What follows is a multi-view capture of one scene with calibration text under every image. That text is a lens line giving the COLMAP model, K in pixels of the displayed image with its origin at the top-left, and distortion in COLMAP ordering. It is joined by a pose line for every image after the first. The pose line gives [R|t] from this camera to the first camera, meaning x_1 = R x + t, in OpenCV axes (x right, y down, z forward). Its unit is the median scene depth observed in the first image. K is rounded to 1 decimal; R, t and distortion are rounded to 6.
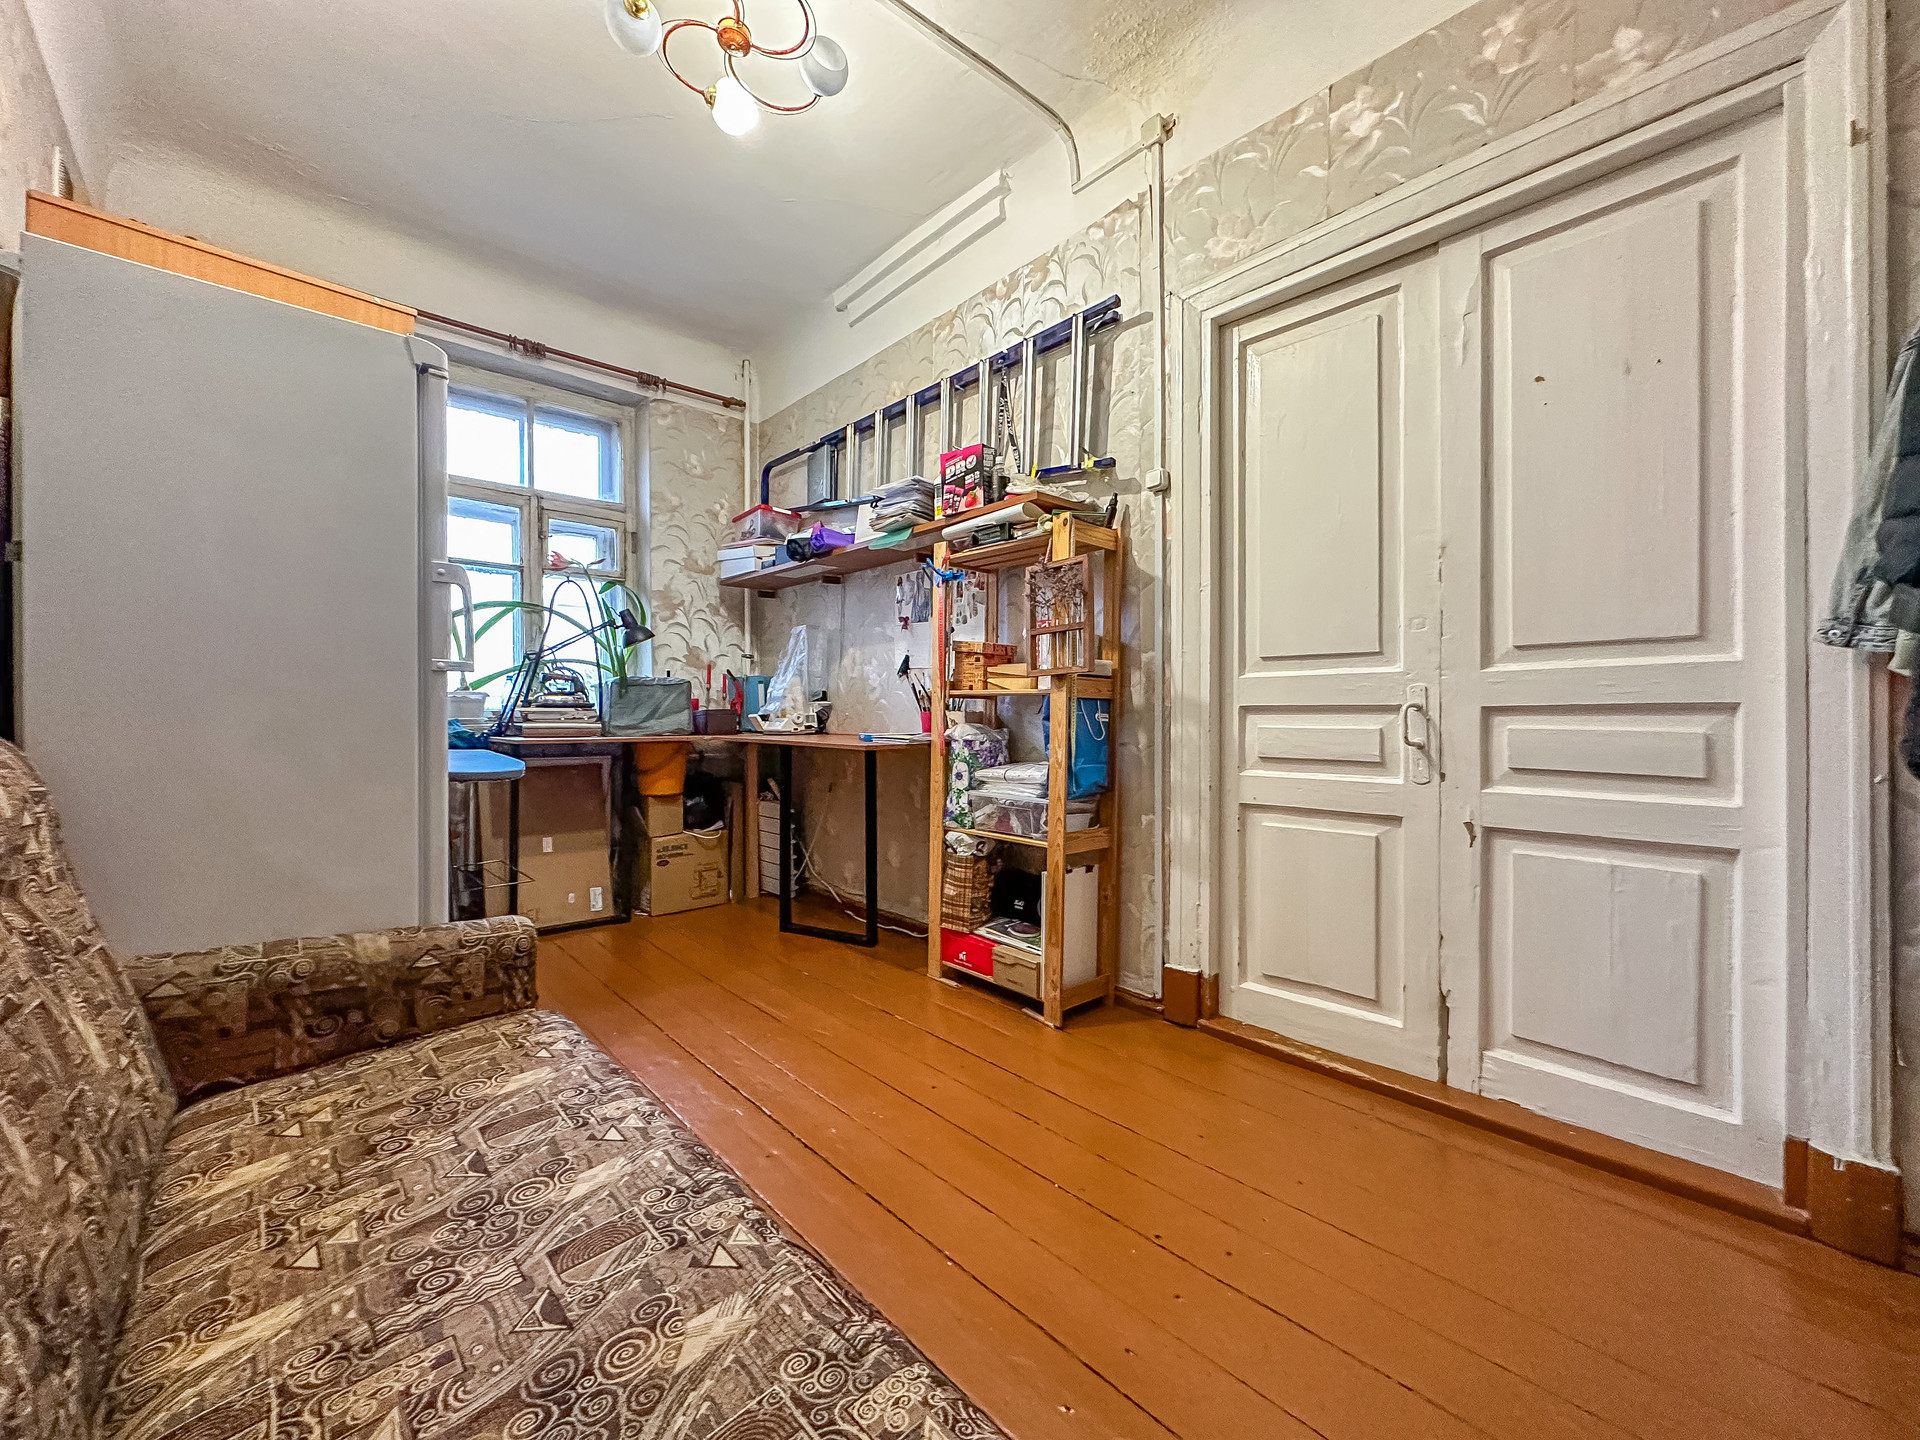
lens RADIAL K [[763.4, 0, 961.0], [0, 763.4, 720.4], [0, 0, 1]] dist [-0.004241, 0.000478]
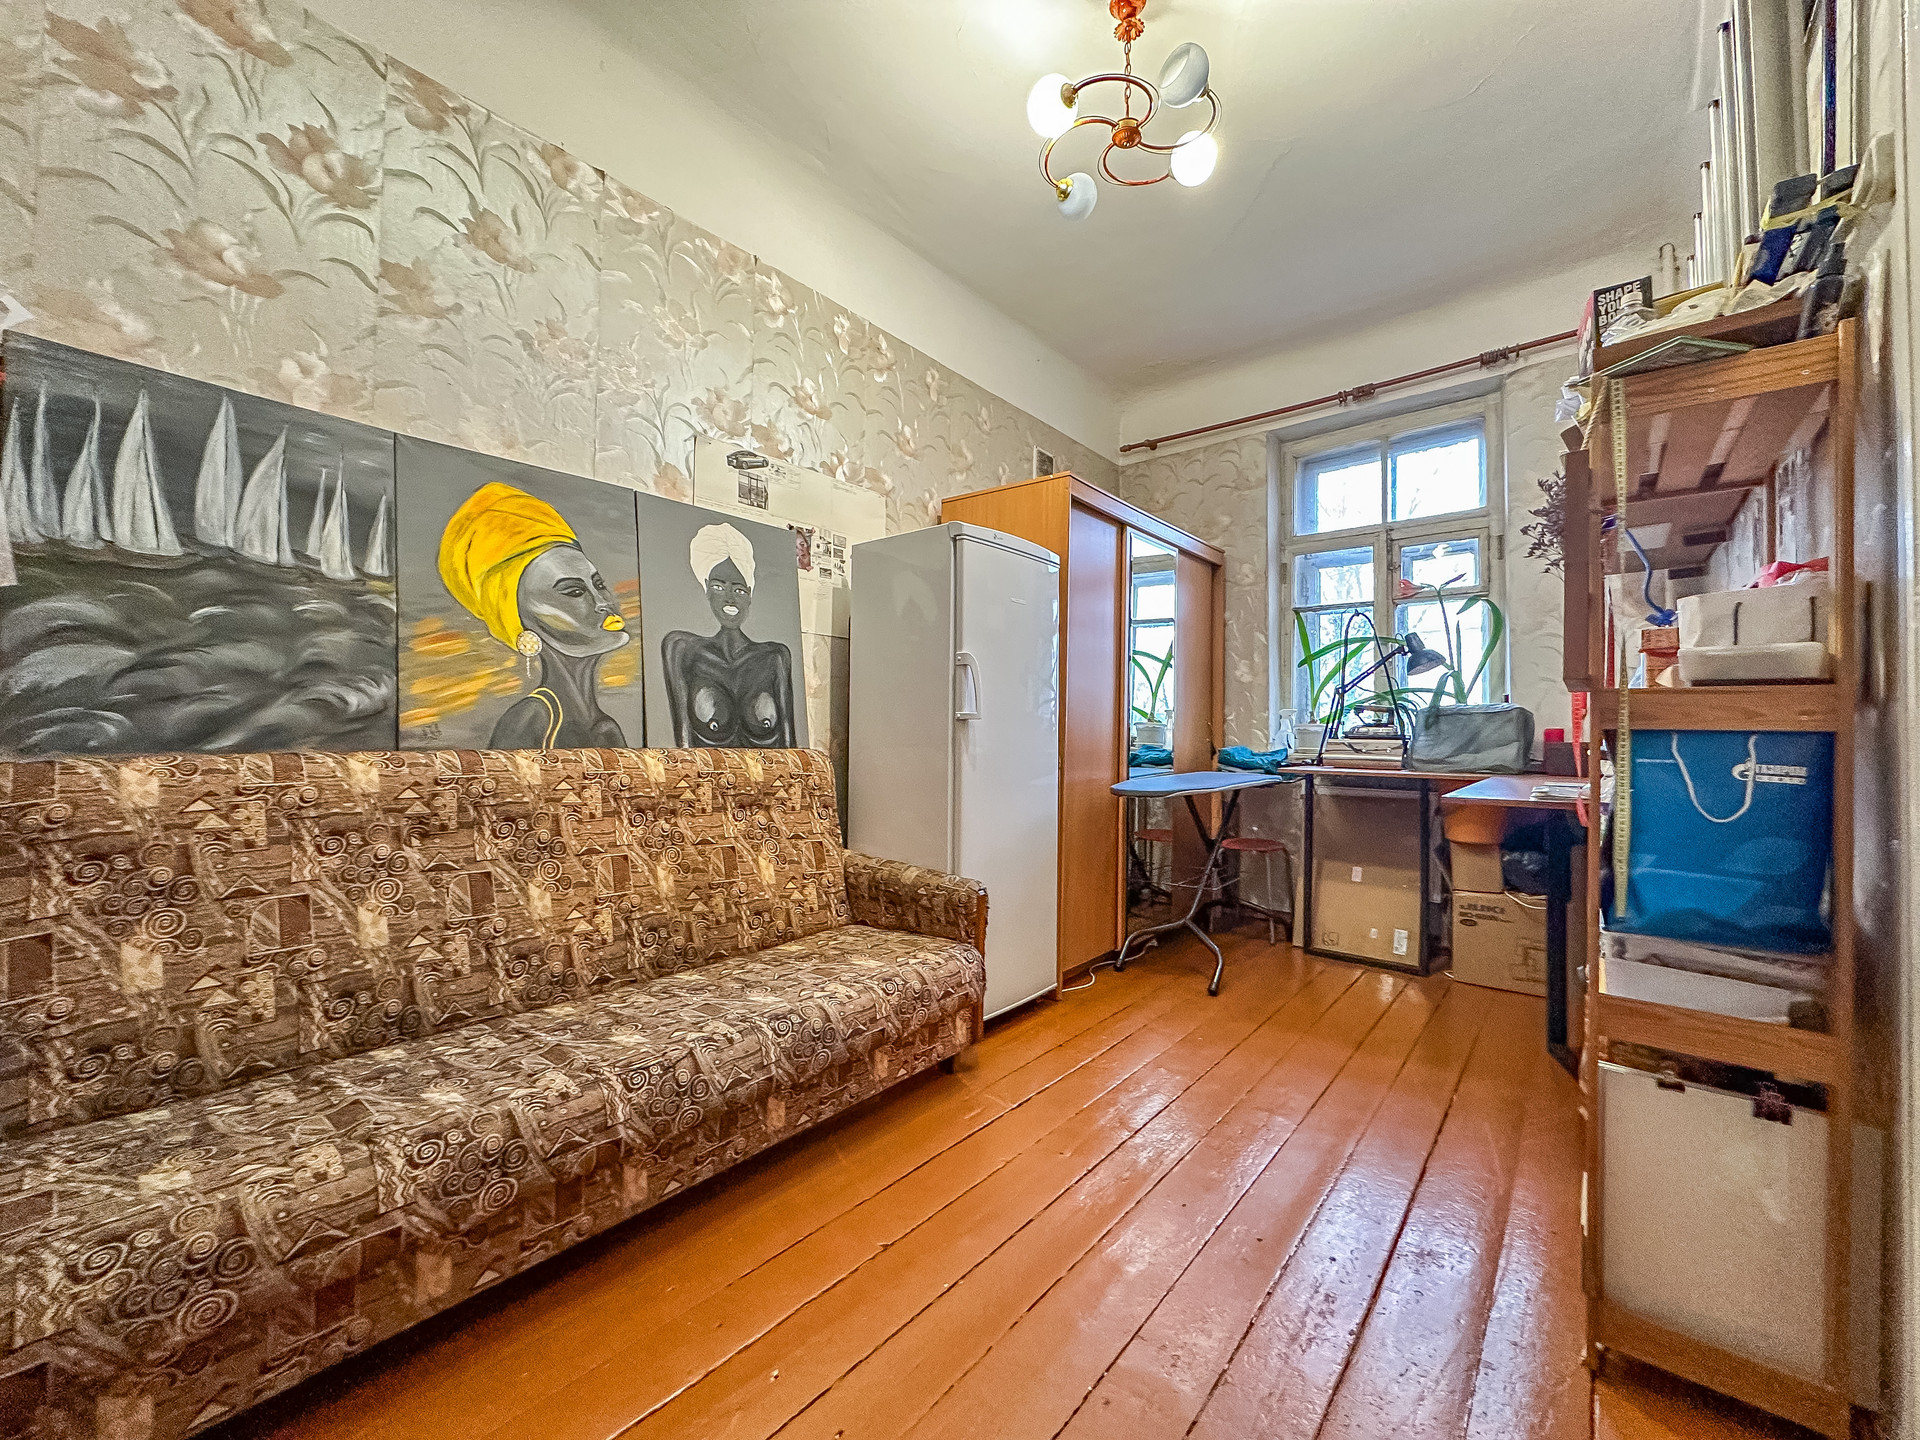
lens RADIAL K [[763.4, 0, 959.8], [0, 763.4, 721.2], [0, 0, 1]] dist [-0.004241, 0.000478]
pose [[0.123980, -0.016544, -0.992147, 0.387172], [-0.015400, 0.999709, -0.018594, -0.013222], [0.992165, 0.017585, 0.123690, 0.330750]]
